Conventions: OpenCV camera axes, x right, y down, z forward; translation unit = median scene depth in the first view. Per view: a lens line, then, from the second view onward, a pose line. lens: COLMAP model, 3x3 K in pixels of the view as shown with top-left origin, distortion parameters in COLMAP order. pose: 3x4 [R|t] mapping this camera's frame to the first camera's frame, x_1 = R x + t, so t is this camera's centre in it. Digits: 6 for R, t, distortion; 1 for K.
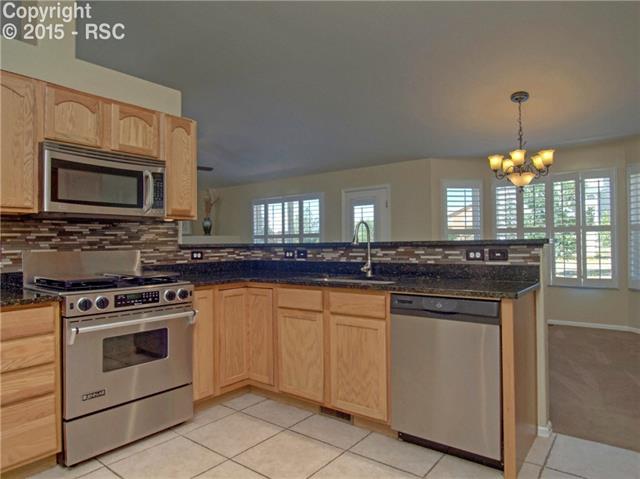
lens RADIAL K [[409.5, 0, 321.5], [0, 409.5, 238.8], [0, 0, 1]] dist [-0.006604, -0.000718]
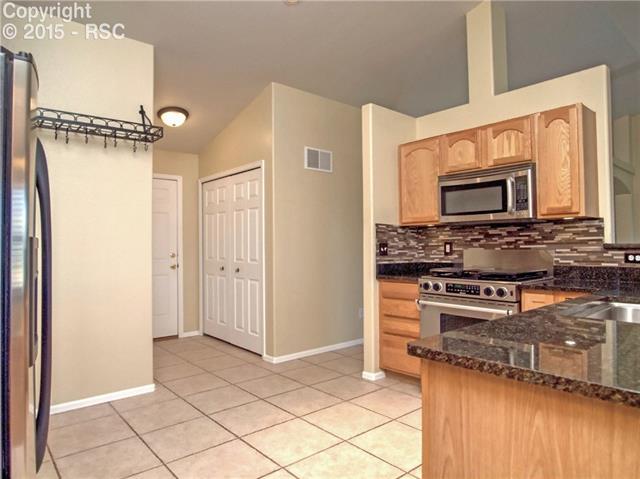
lens RADIAL K [[409.5, 0, 322.1], [0, 409.5, 240.0], [0, 0, 1]] dist [-0.006604, -0.000718]
pose [[-0.182152, -0.003359, -0.983265, 0.720236], [0.021278, 0.999747, -0.007357, -0.001381], [0.983040, -0.022262, -0.182035, 0.688125]]
